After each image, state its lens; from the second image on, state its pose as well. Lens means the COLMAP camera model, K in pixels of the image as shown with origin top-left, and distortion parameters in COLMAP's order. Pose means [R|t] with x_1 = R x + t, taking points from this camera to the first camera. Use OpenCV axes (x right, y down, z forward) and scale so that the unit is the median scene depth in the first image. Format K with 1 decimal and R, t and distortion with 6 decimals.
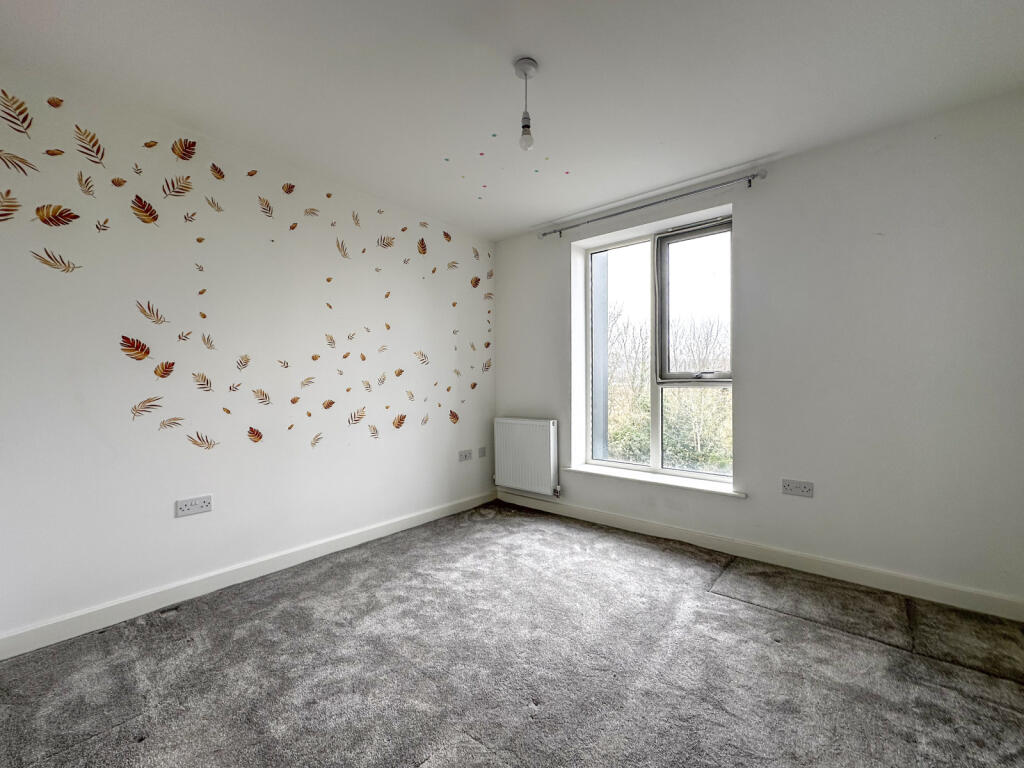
lens RADIAL K [[415.4, 0, 513.7], [0, 415.4, 386.1], [0, 0, 1]] dist [-0.005401, 0.000740]
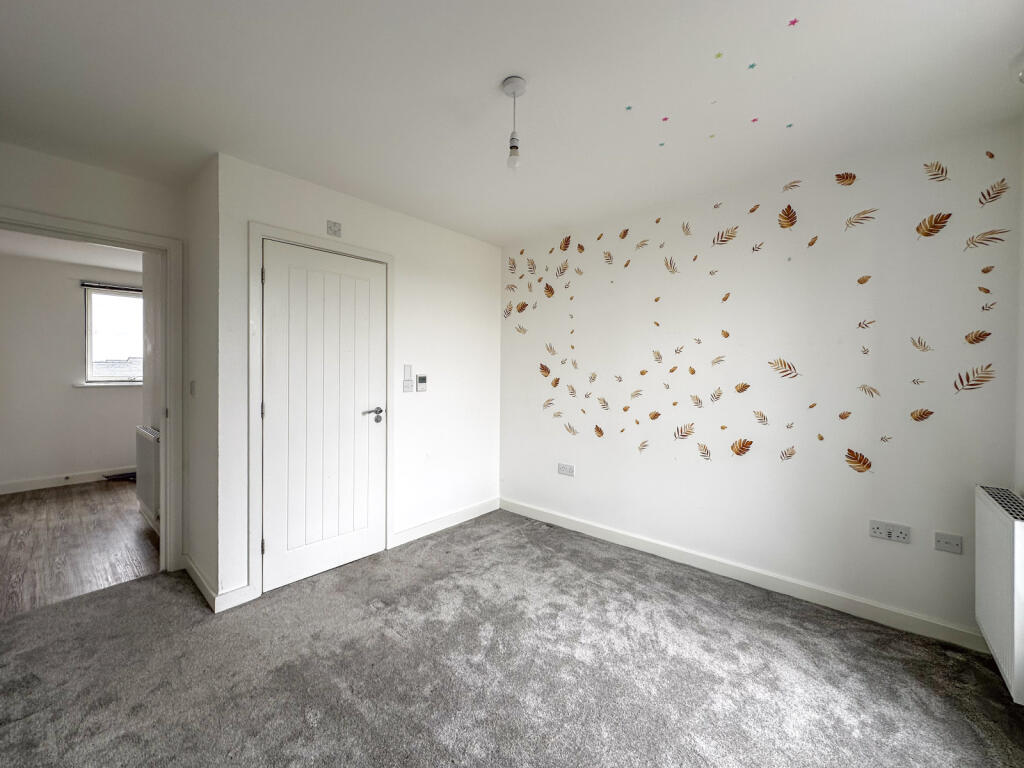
lens RADIAL K [[415.4, 0, 517.4], [0, 415.4, 375.5], [0, 0, 1]] dist [-0.005401, 0.000740]
pose [[0.001639, 0.020329, -0.999792, 0.645161], [-0.020571, 0.999582, 0.020291, -0.076855], [0.999787, 0.020534, 0.002056, 0.658003]]
